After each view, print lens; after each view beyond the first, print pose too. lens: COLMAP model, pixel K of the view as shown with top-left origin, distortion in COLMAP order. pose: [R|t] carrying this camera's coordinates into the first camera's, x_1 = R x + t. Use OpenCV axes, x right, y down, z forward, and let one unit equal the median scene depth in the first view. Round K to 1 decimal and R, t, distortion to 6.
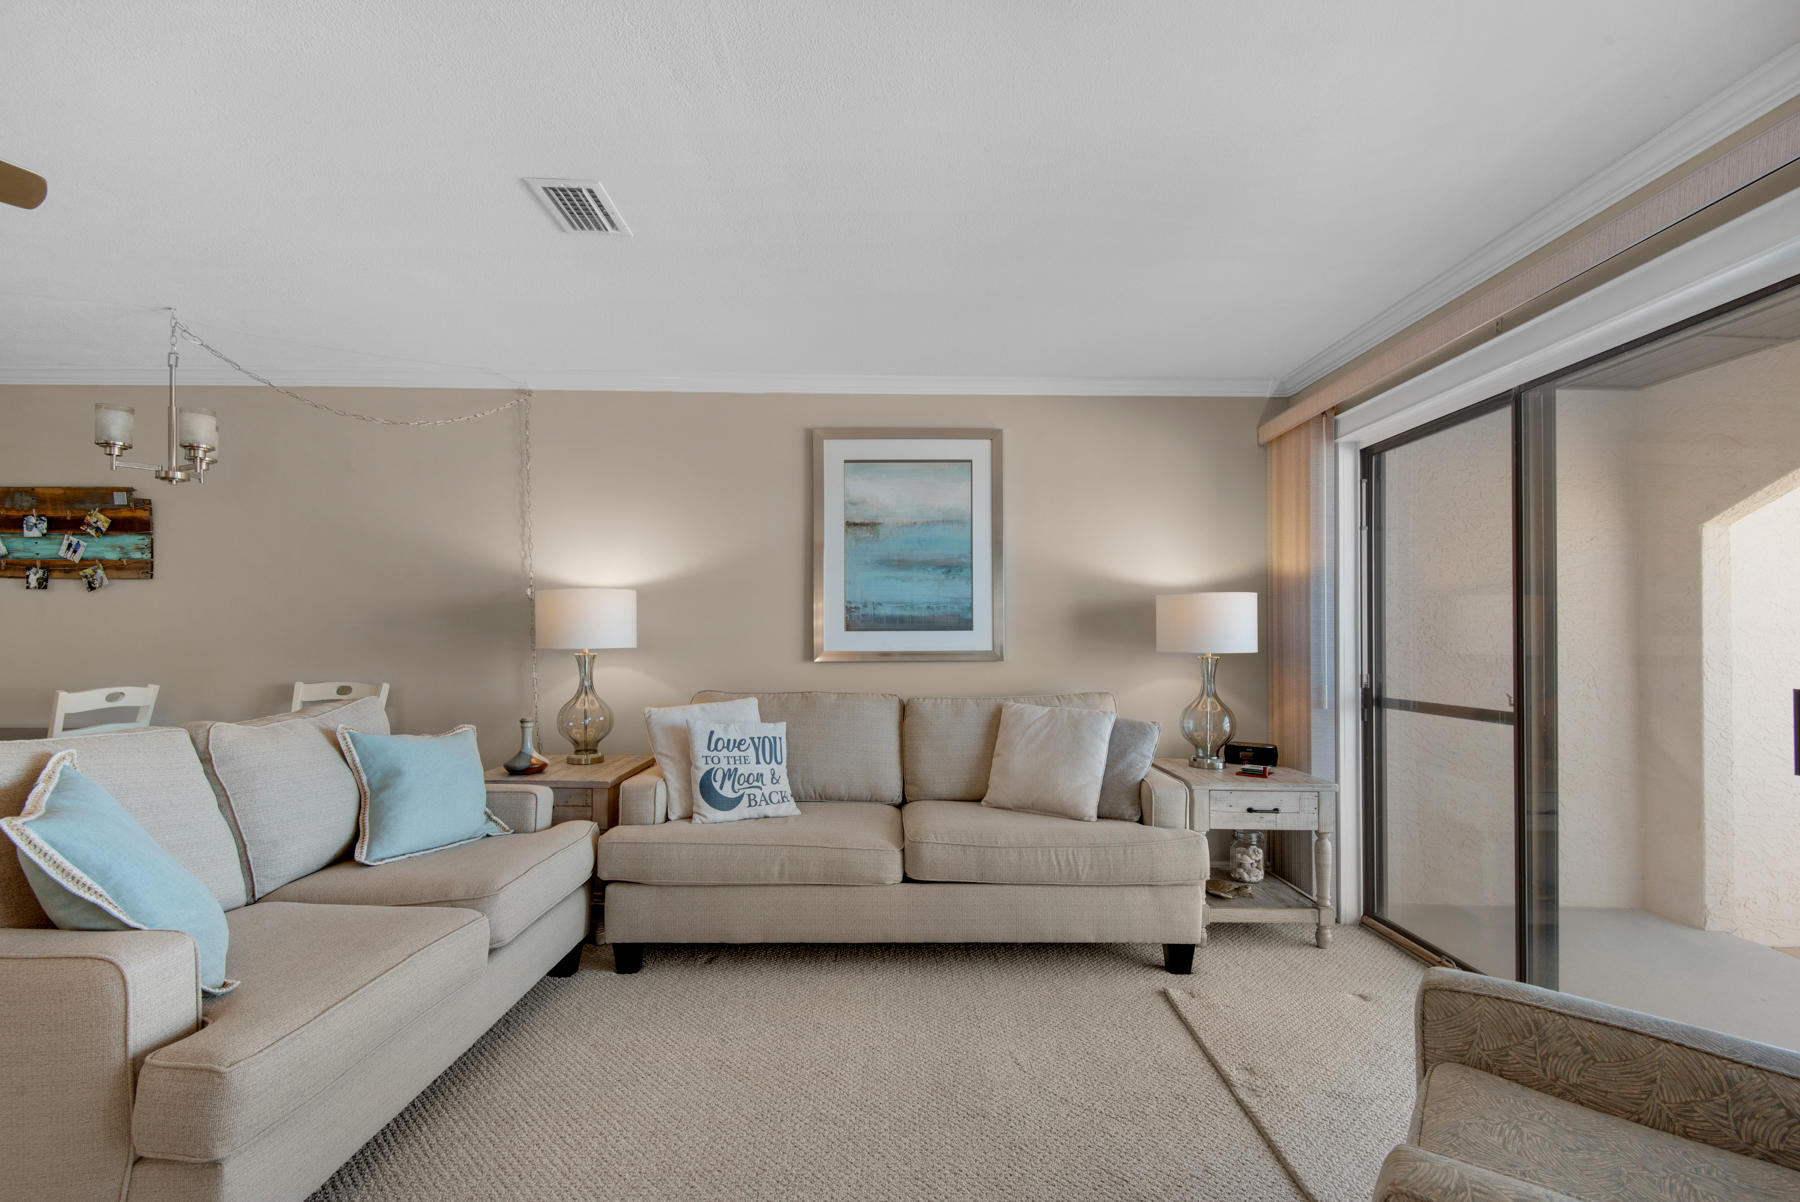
lens RADIAL K [[823.3, 0, 889.0], [0, 823.3, 624.0], [0, 0, 1]] dist [0.025888, -0.014393]
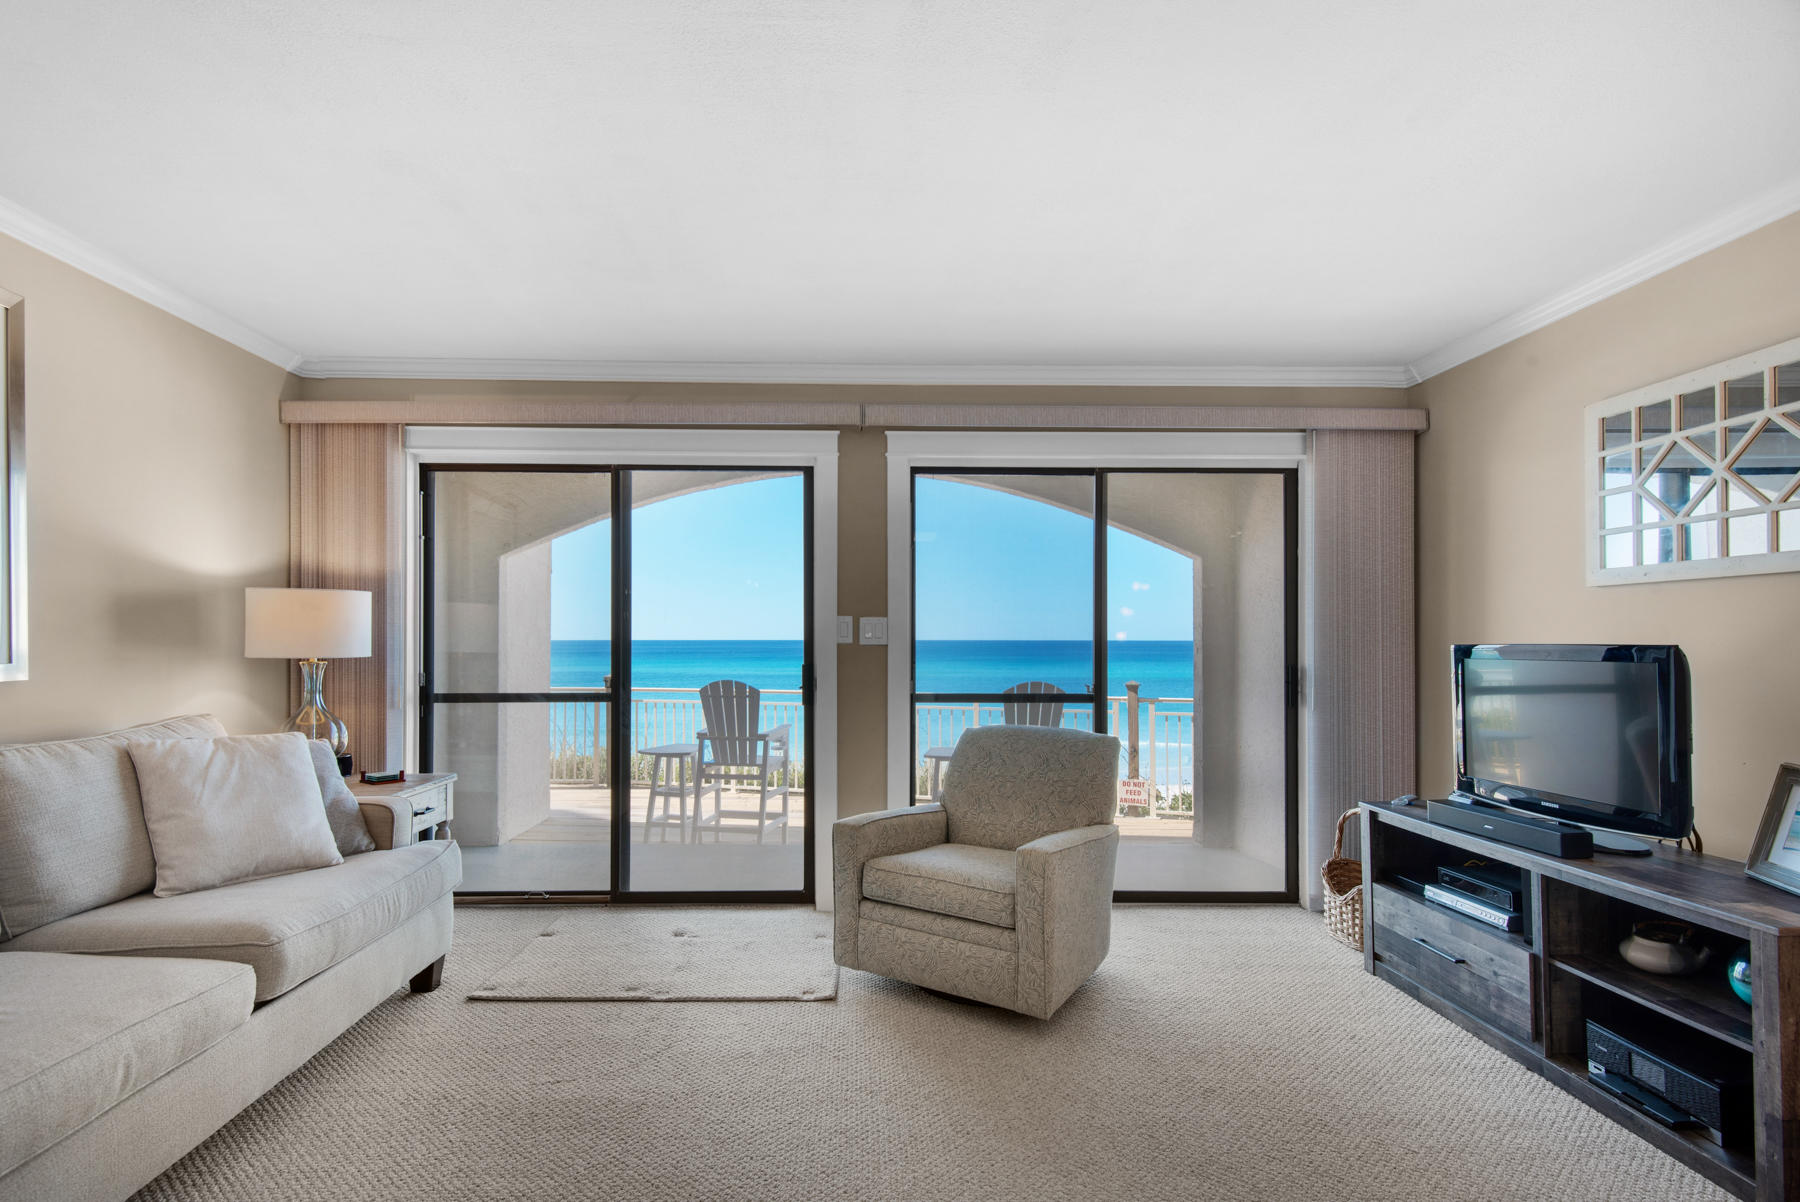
lens RADIAL K [[913.9, 0, 853.0], [0, 913.9, 627.9], [0, 0, 1]] dist [0.018550, -0.011031]
pose [[0.006302, 0.006466, 0.999959, -0.642935], [-0.021058, 0.999758, -0.006332, -0.003059], [-0.999758, -0.021017, 0.006437, 0.454336]]
